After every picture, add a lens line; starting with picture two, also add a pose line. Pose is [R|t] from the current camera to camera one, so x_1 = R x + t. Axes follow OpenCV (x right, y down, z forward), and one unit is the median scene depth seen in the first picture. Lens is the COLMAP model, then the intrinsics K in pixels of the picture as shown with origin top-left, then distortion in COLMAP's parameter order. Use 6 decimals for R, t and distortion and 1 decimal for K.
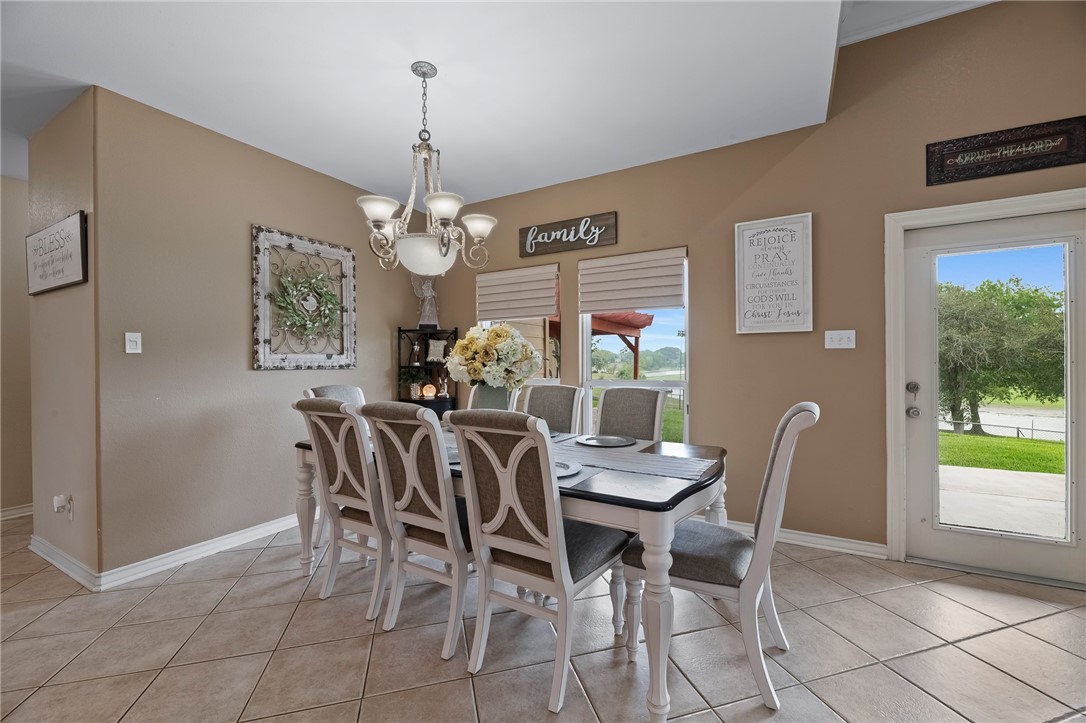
lens RADIAL K [[440.5, 0, 552.1], [0, 440.5, 363.0], [0, 0, 1]] dist [-0.006860, 0.000351]
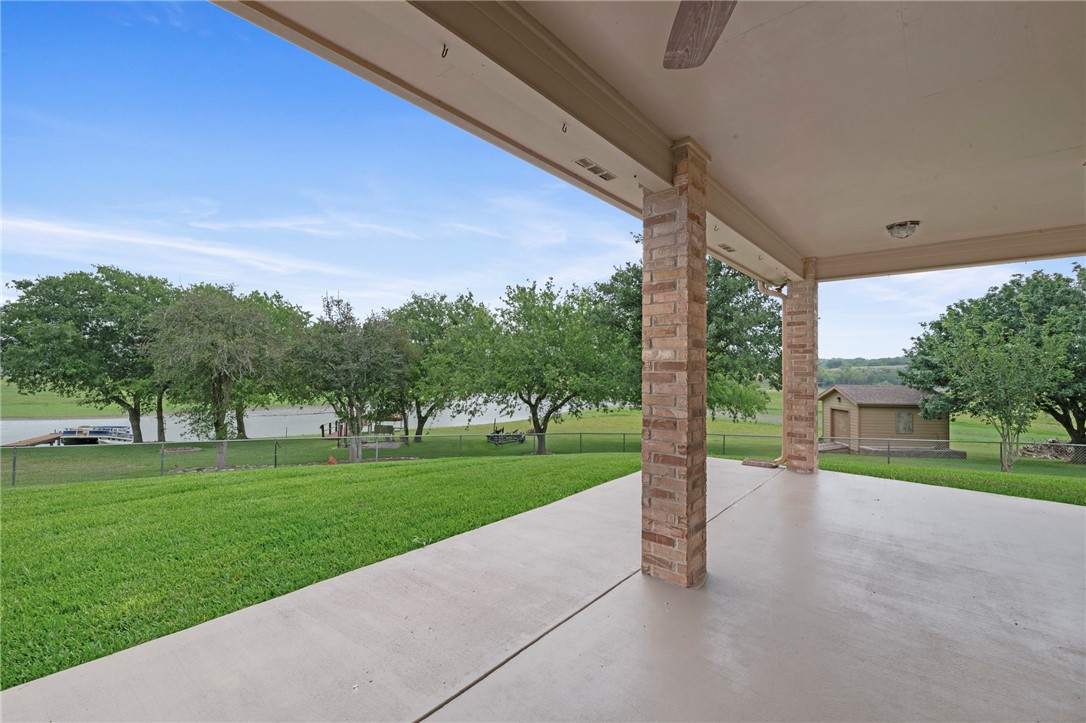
lens RADIAL K [[440.5, 0, 540.7], [0, 440.5, 361.8], [0, 0, 1]] dist [-0.006860, 0.000351]
pose [[0.207629, 0.022706, 0.977944, 0.906533], [-0.004881, 0.999742, -0.022175, -0.020671], [-0.978195, -0.000169, 0.207687, 0.879235]]
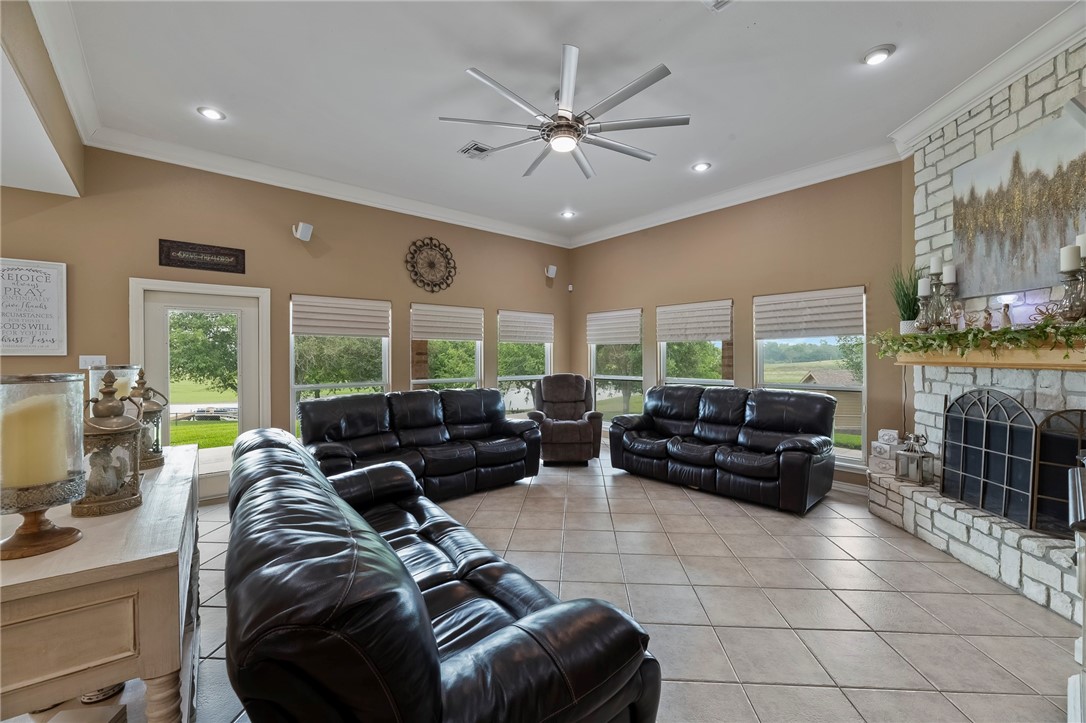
lens RADIAL K [[440.5, 0, 546.7], [0, 440.5, 358.8], [0, 0, 1]] dist [-0.006860, 0.000351]
pose [[0.347668, 0.002546, 0.937614, -0.095753], [0.006232, 0.999968, -0.005026, -0.037260], [-0.937597, 0.007591, 0.347641, -0.606004]]
